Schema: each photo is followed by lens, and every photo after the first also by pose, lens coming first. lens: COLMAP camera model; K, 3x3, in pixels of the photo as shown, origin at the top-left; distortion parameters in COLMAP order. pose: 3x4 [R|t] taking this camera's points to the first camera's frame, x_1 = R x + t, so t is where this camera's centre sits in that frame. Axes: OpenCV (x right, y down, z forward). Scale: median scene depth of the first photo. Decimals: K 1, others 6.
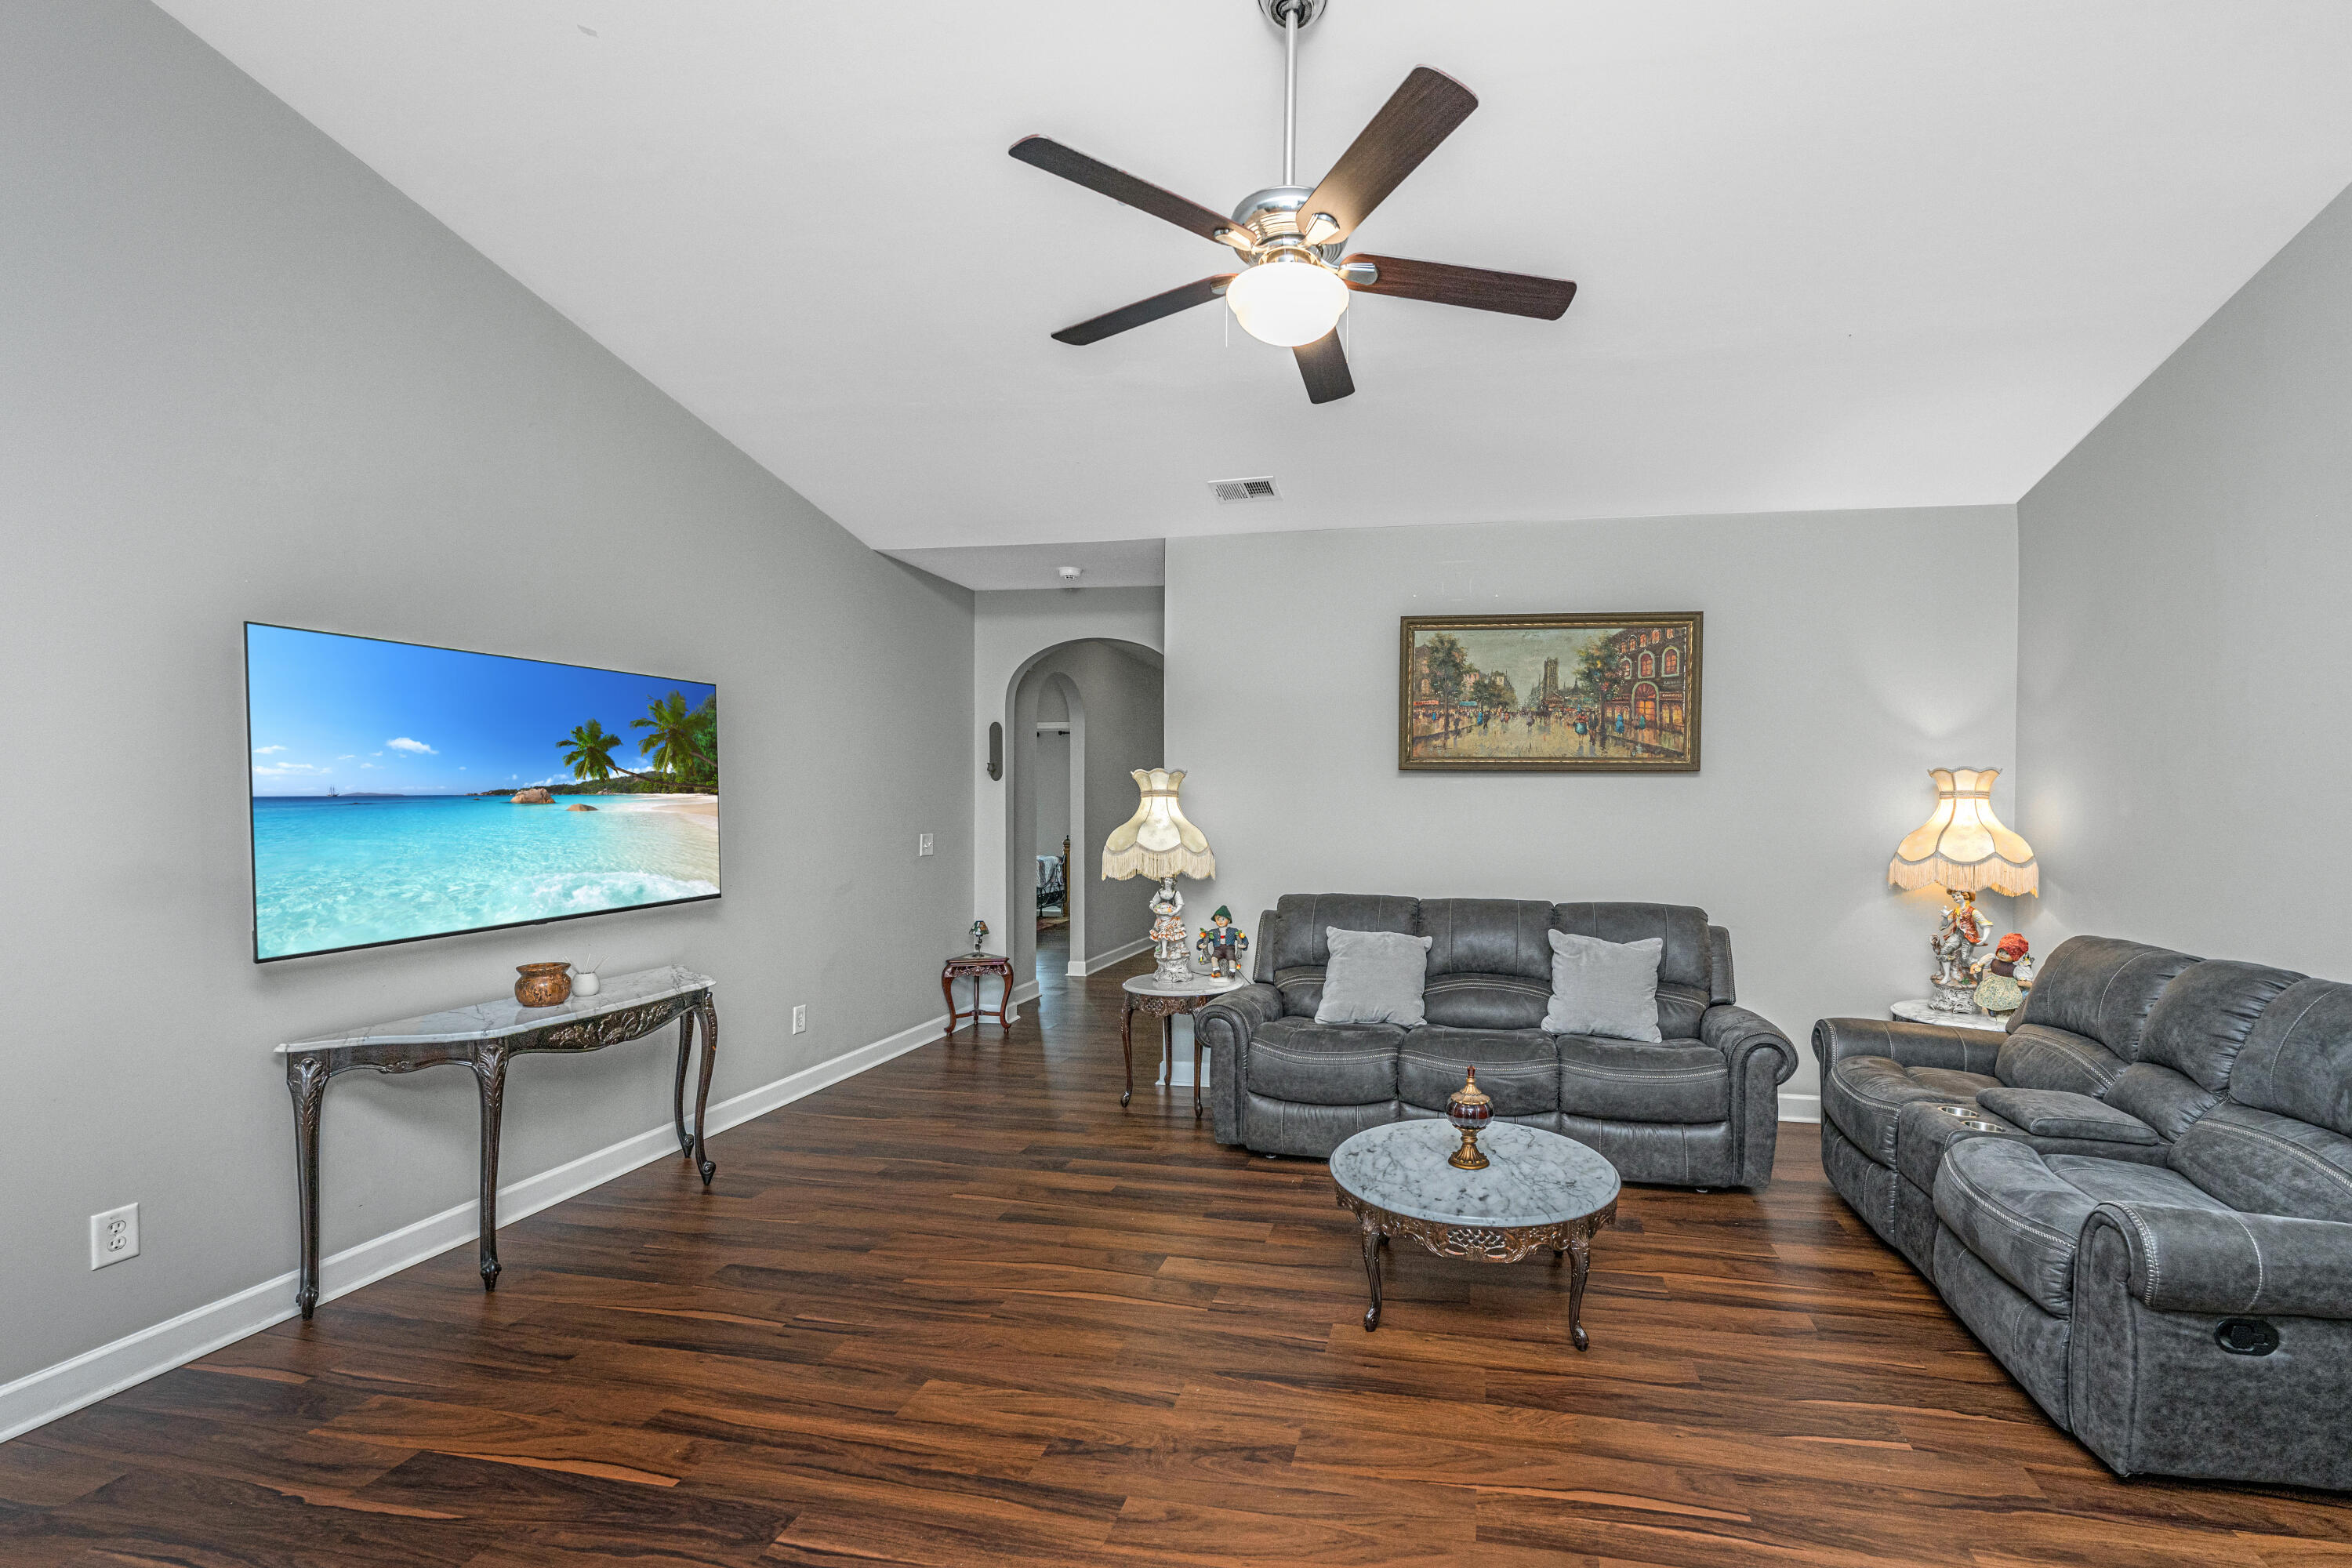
lens RADIAL K [[991.1, 0, 1286.5], [0, 991.1, 826.5], [0, 0, 1]] dist [-0.002671, 0.000236]
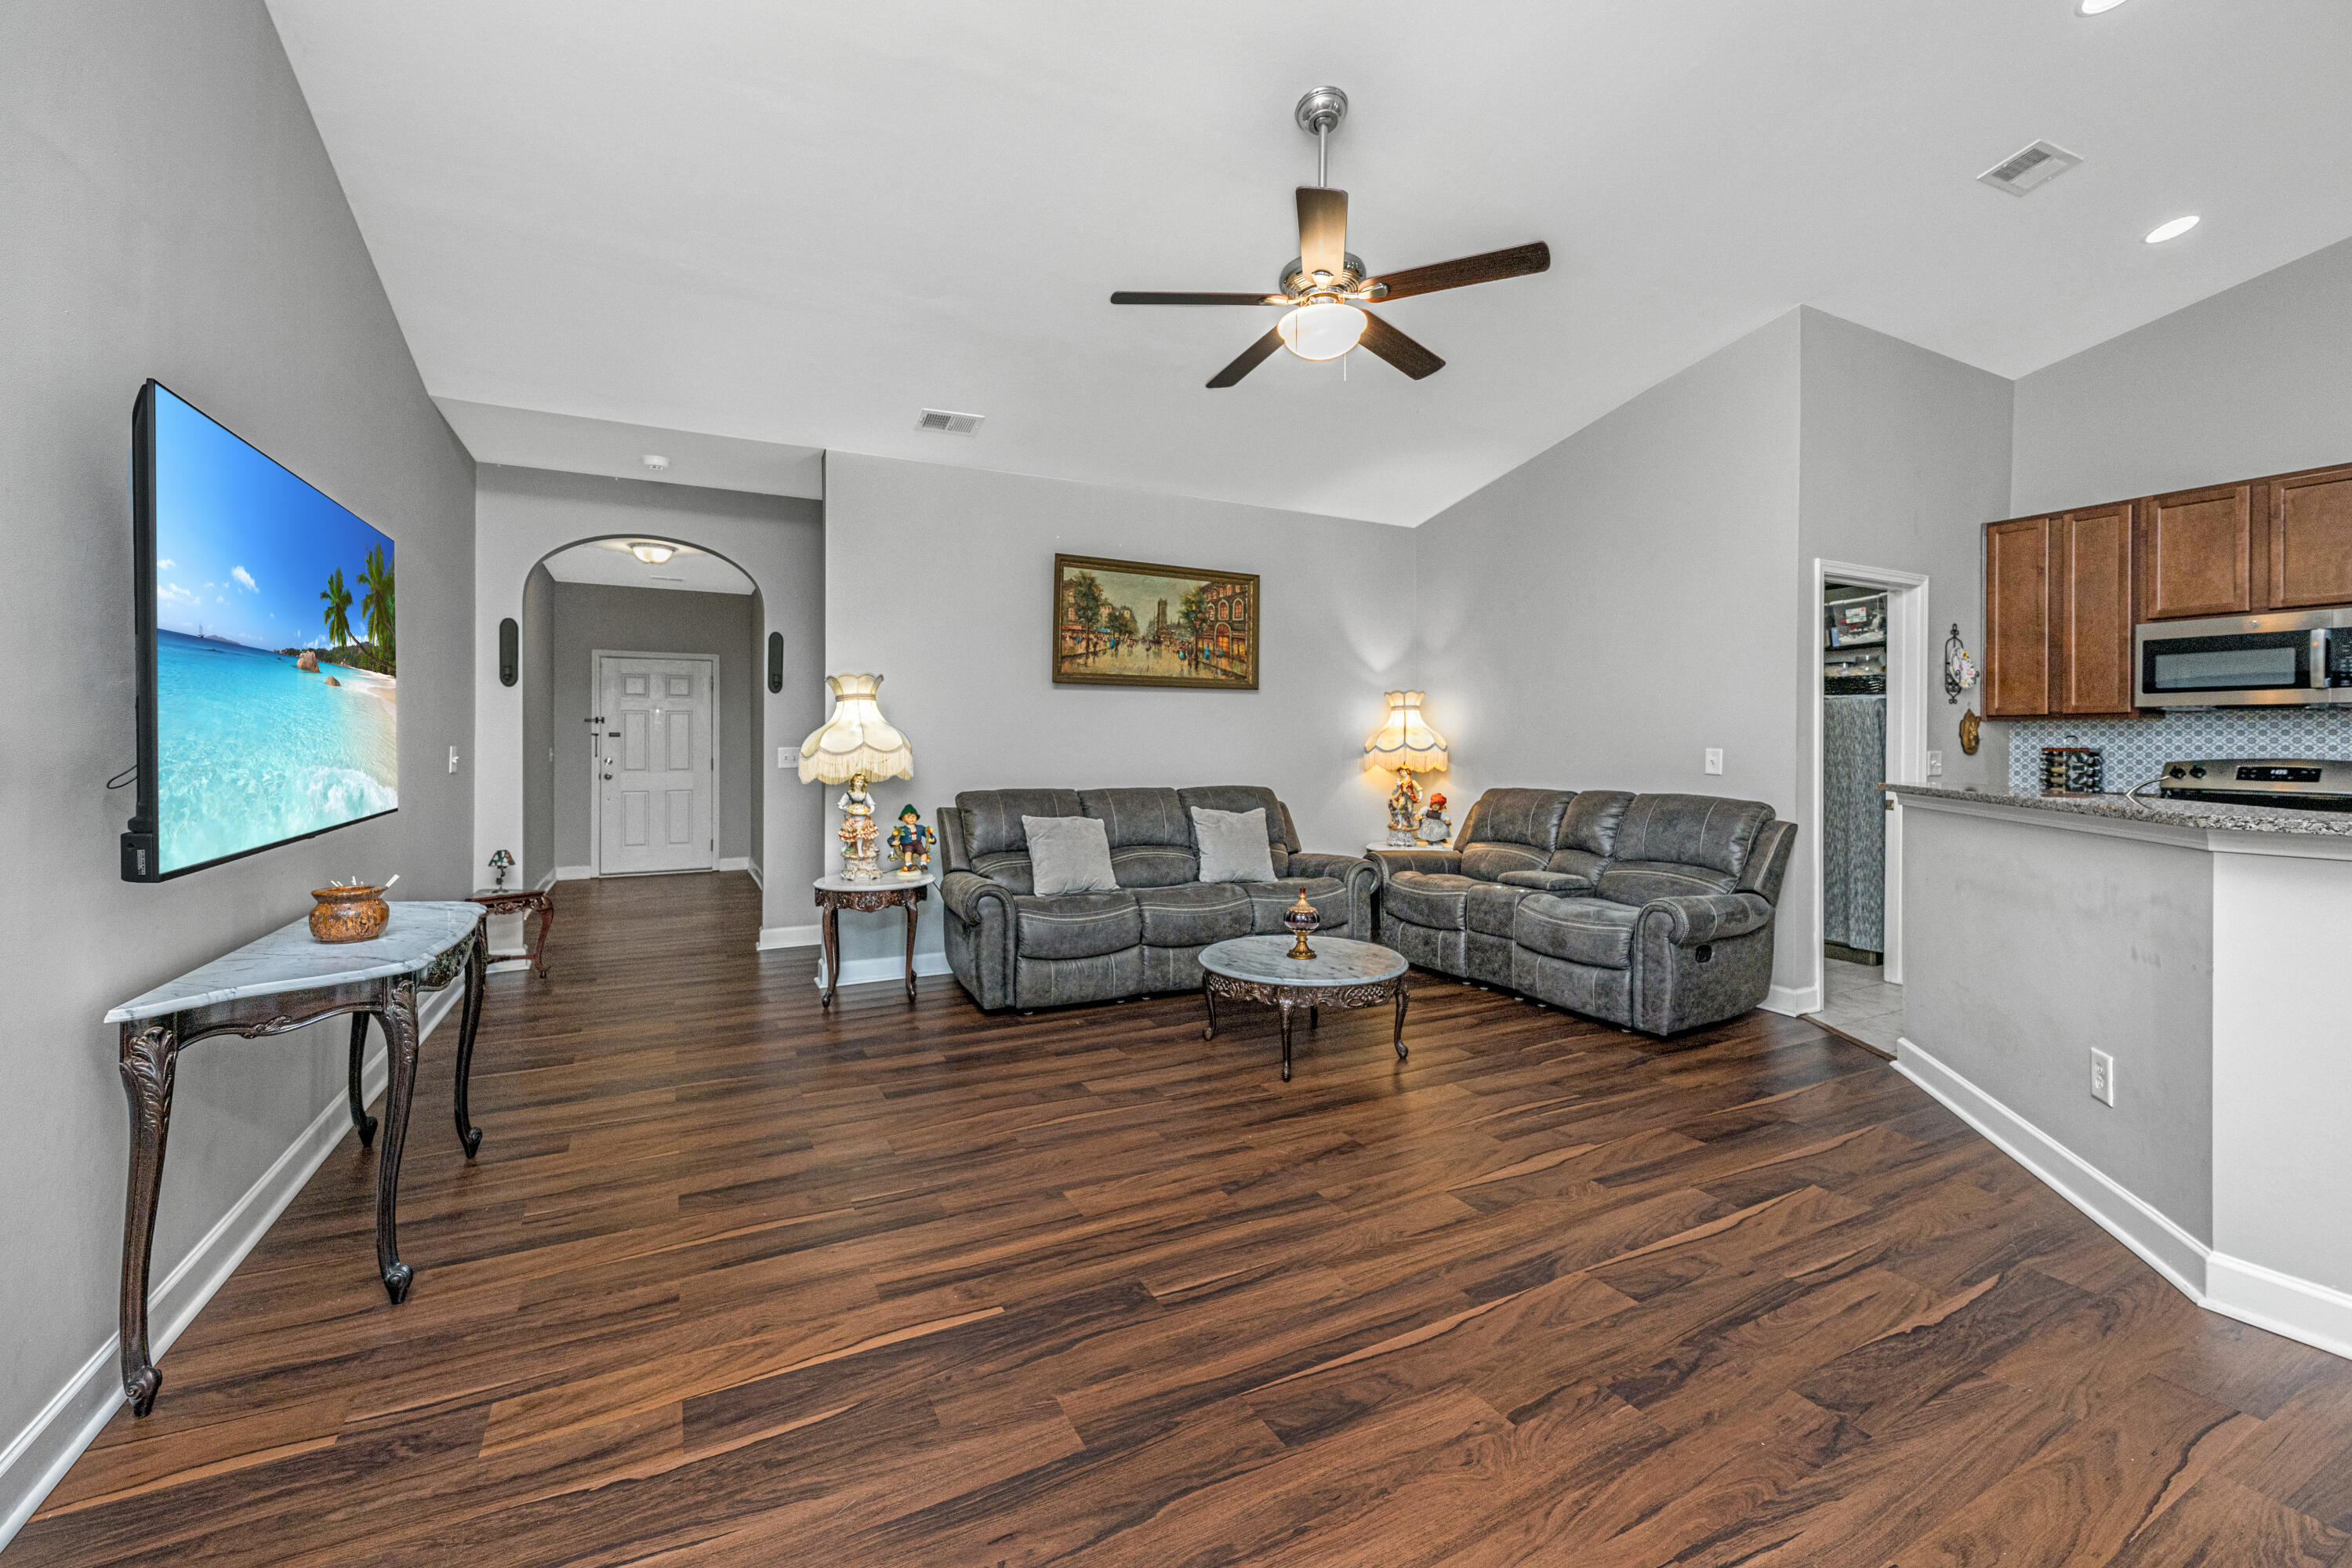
lens RADIAL K [[930.5, 0, 1136.6], [0, 930.5, 748.6], [0, 0, 1]] dist [-0.001208, 0.000024]
pose [[0.808054, -0.006639, 0.589071, -0.481994], [0.017360, 0.999771, -0.012545, 0.039033], [-0.588853, 0.020364, 0.807984, 0.049463]]
